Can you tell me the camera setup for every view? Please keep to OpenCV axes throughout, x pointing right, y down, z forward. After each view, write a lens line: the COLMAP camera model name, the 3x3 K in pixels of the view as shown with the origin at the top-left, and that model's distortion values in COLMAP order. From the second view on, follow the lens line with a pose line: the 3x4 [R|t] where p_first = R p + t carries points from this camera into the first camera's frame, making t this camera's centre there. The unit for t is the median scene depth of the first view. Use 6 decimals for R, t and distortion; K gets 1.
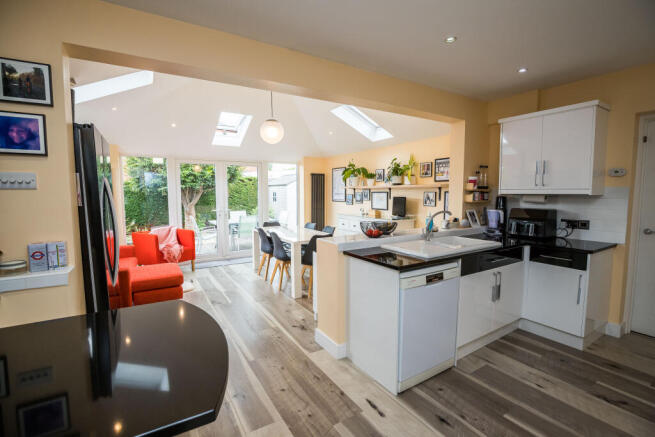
lens RADIAL K [[303.6, 0, 327.5], [0, 303.6, 218.5], [0, 0, 1]] dist [-0.024599, 0.000485]
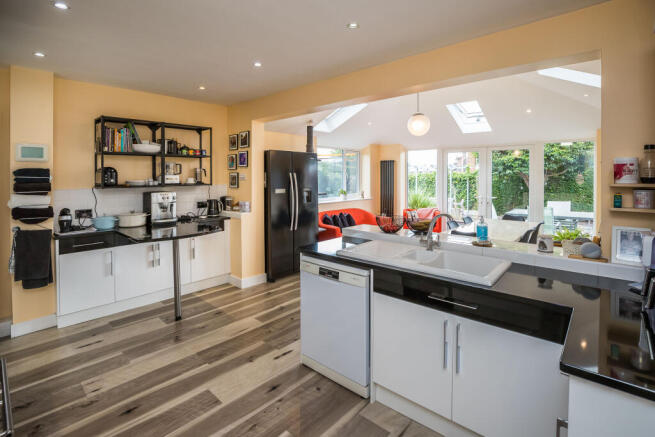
lens RADIAL K [[311.8, 0, 328.2], [0, 311.8, 182.7], [0, 0, 1]] dist [-0.002614, -0.000046]
pose [[0.282585, 0.023140, -0.958963, 0.543197], [-0.080596, 0.996747, 0.000301, -0.041237], [0.955850, 0.077204, 0.283531, 0.279683]]
